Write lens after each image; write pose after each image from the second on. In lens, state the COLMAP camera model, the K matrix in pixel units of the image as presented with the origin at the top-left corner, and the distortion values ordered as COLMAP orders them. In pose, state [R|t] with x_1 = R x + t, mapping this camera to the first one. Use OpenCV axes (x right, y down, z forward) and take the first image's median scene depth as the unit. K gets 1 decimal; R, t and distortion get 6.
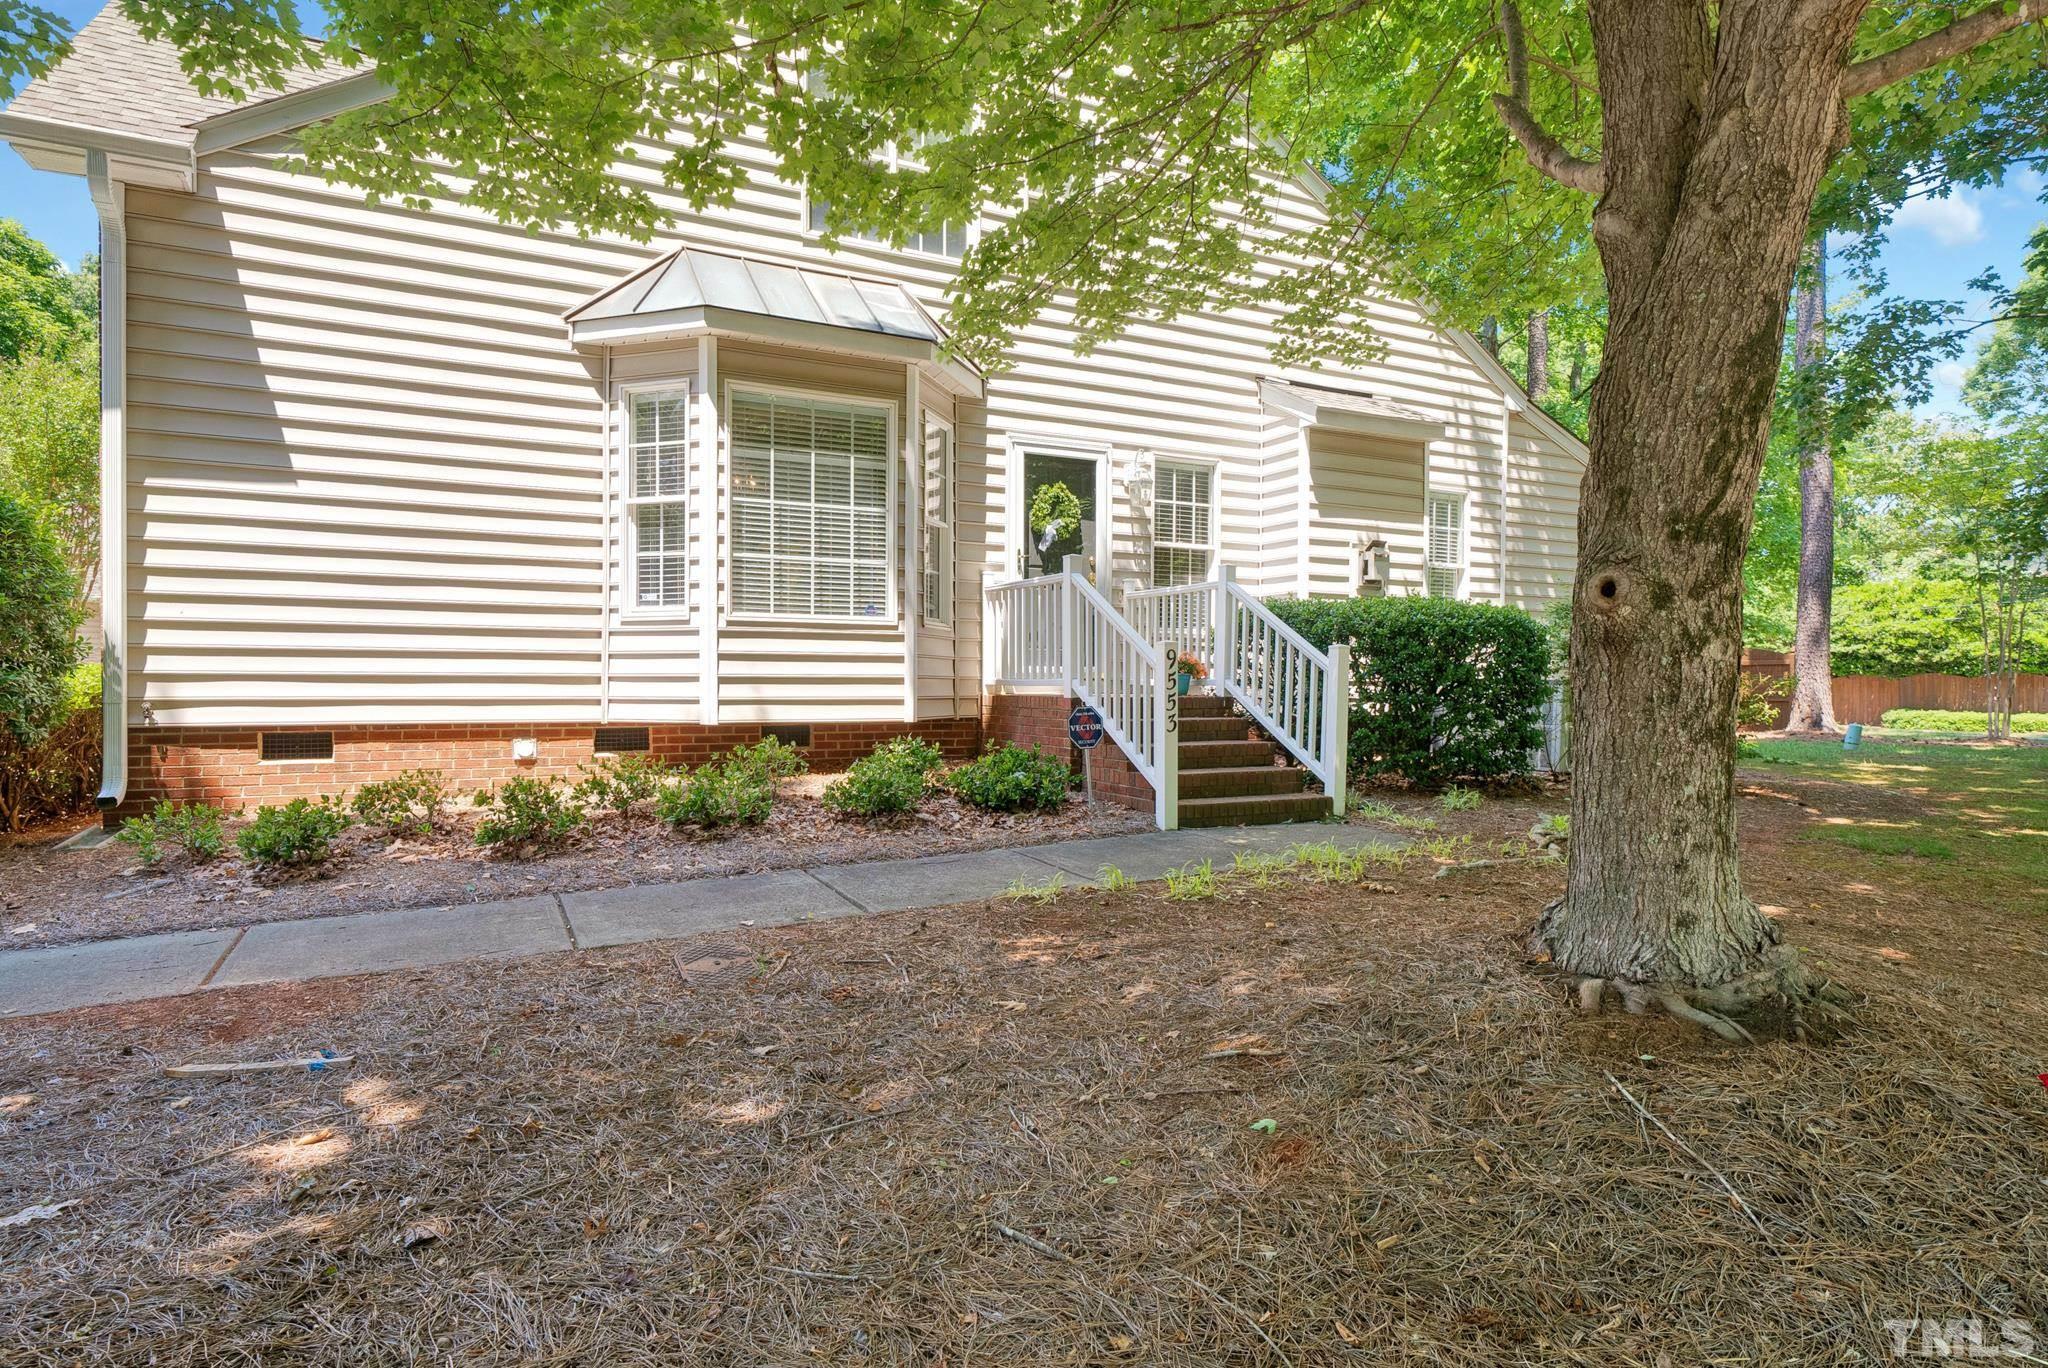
lens RADIAL K [[1126.4, 0, 1023.3], [0, 1126.4, 706.6], [0, 0, 1]] dist [-0.000590, 0.000667]
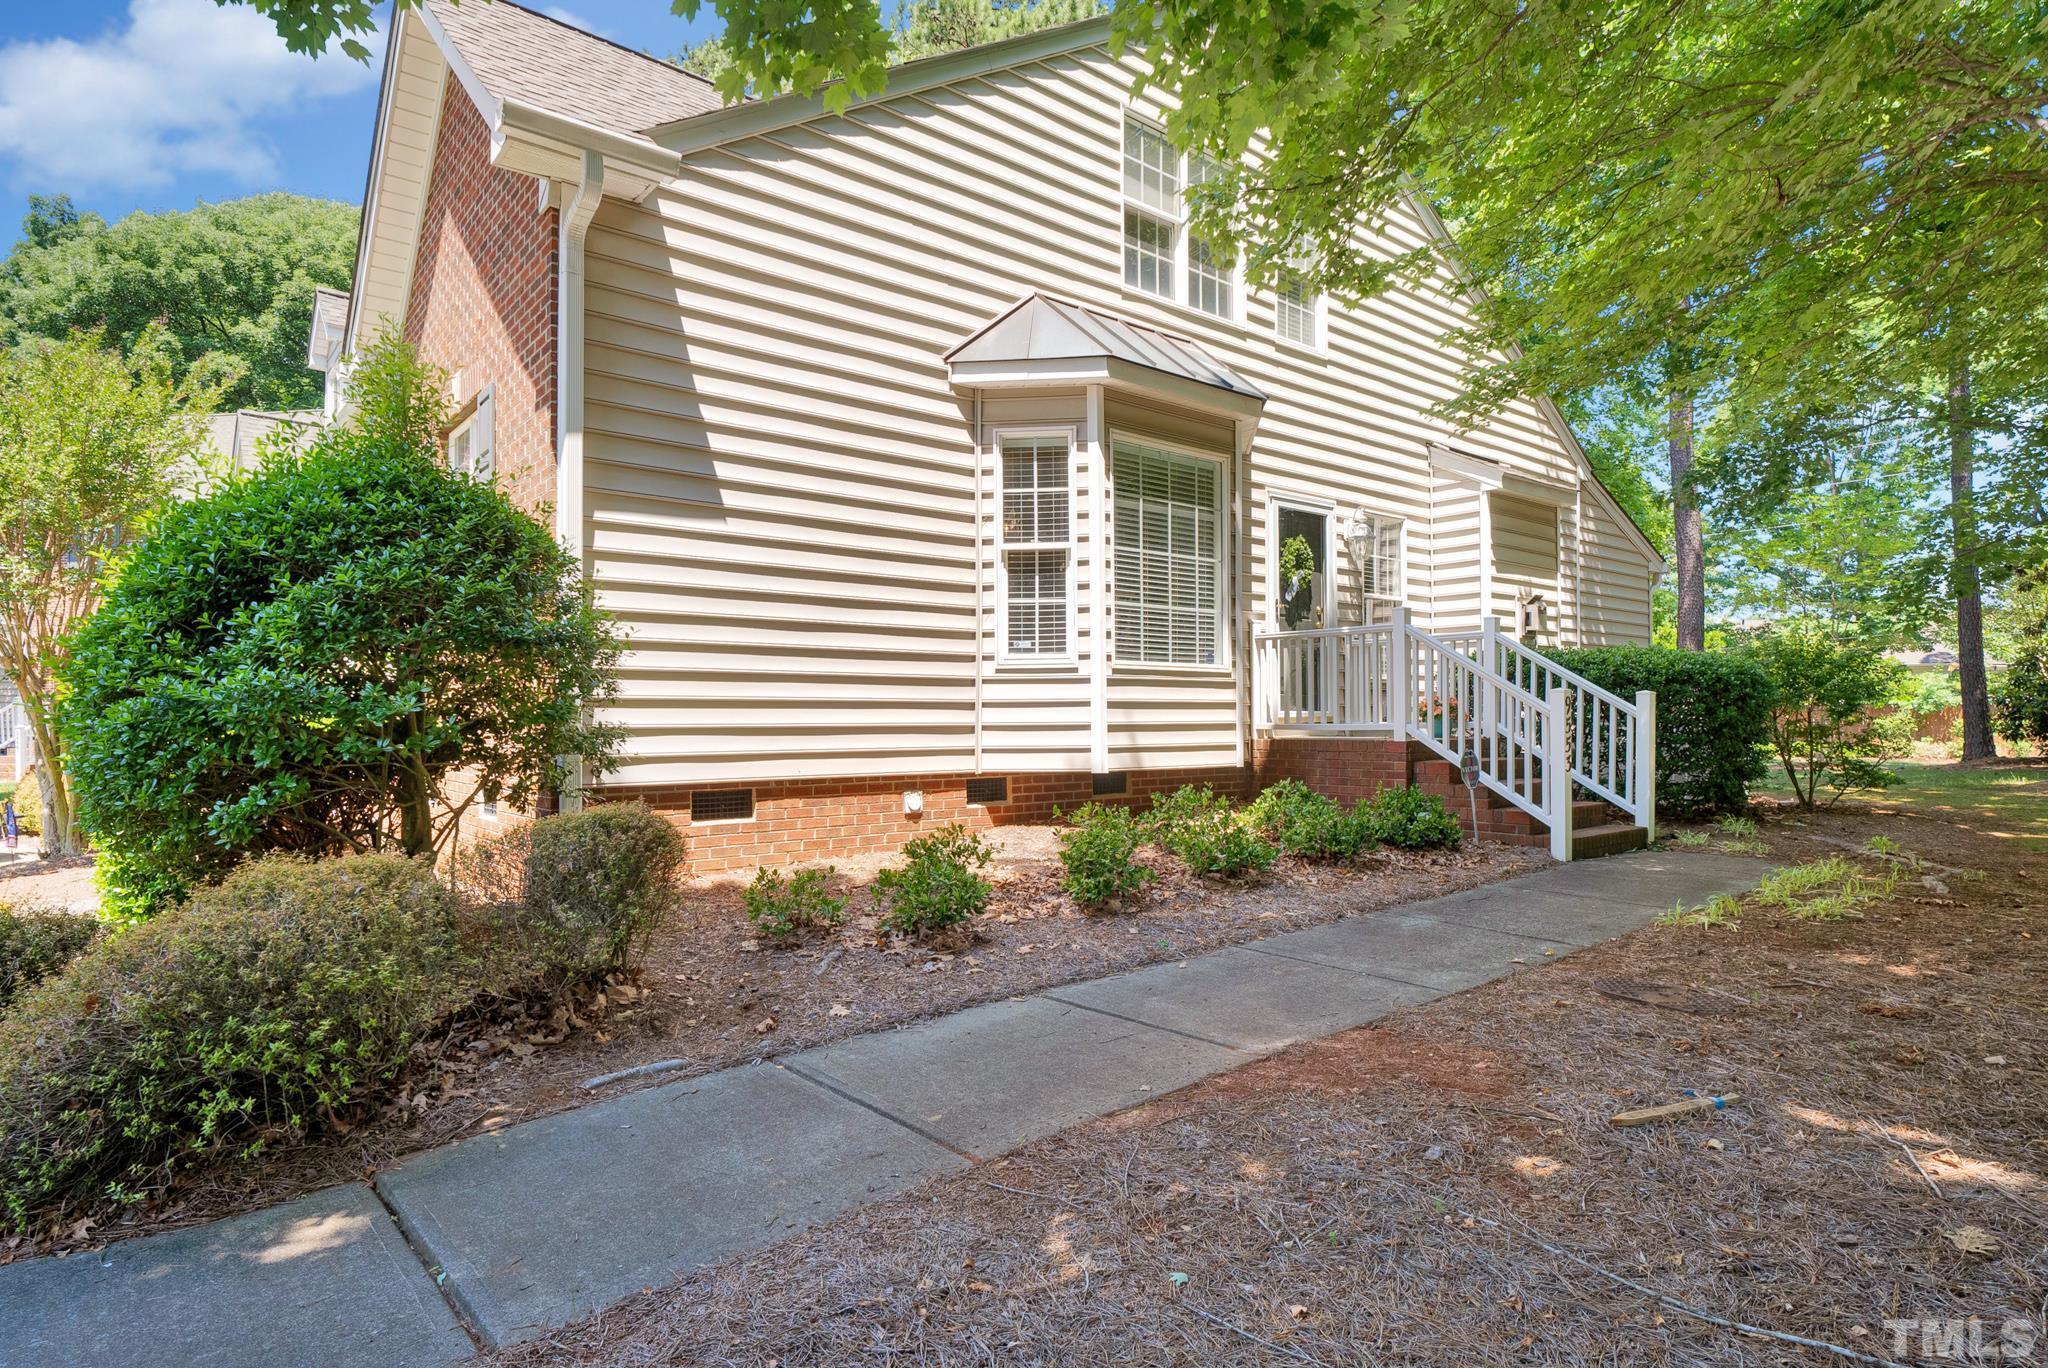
lens RADIAL K [[1135.1, 0, 1020.9], [0, 1135.1, 716.4], [0, 0, 1]] dist [-0.001908, -0.000067]
pose [[0.976204, -0.007960, 0.216710, -0.545768], [0.013712, 0.999592, -0.025053, -0.009575], [-0.216422, 0.027428, 0.975915, 0.035080]]
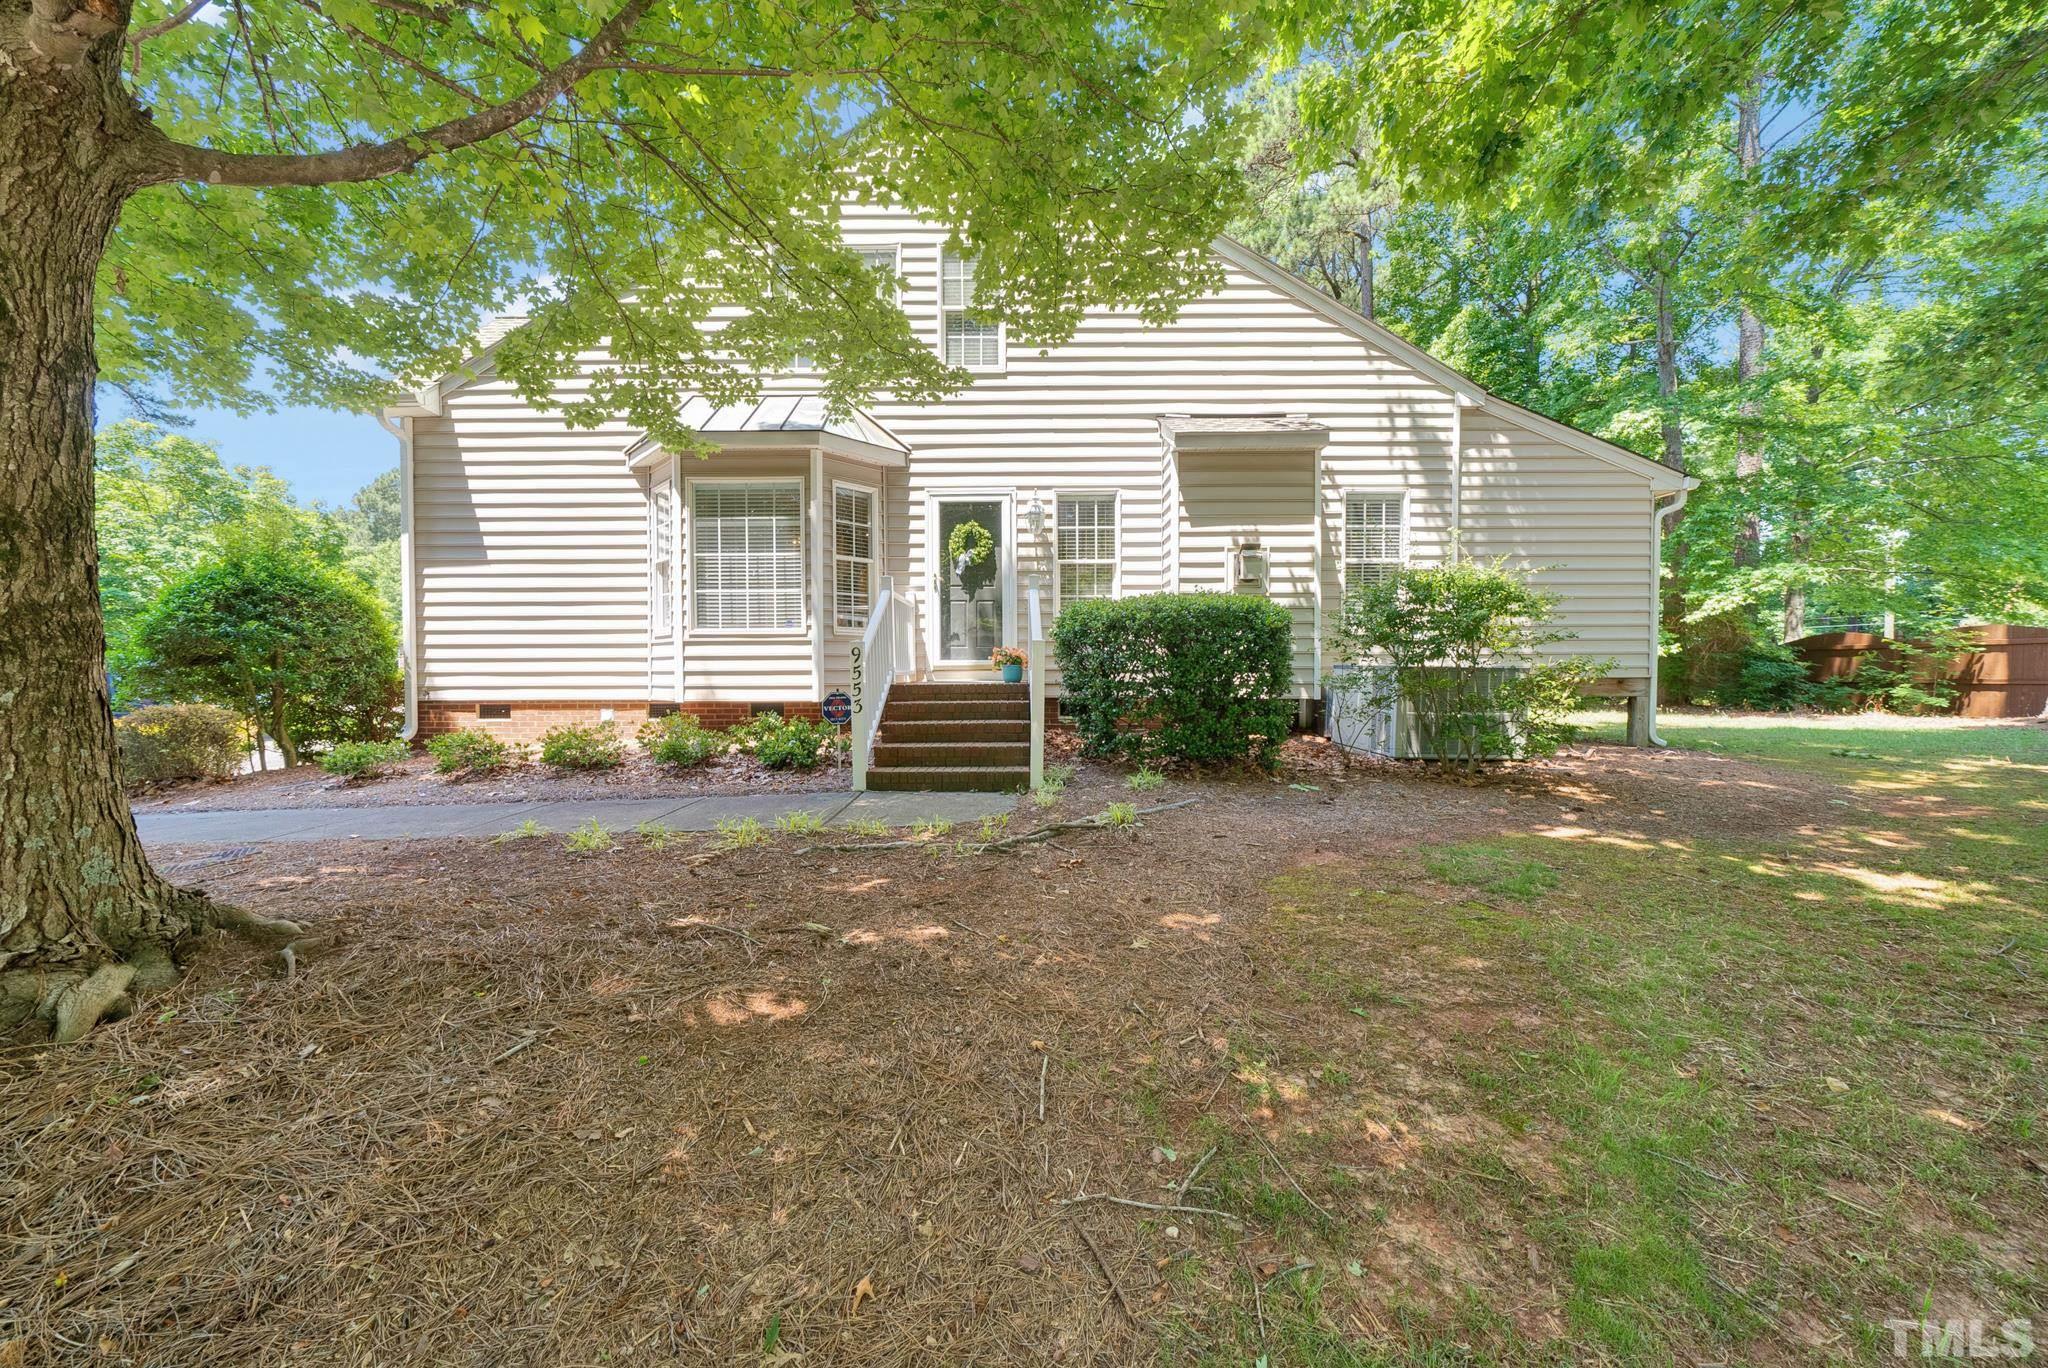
lens RADIAL K [[733.3, 0, 1021.5], [0, 733.3, 690.0], [0, 0, 1]] dist [-0.005732, -0.000196]
pose [[0.884316, 0.004880, -0.466864, 0.588164], [-0.001552, 0.999971, 0.007514, -0.008744], [0.466887, -0.005920, 0.884297, 0.319011]]
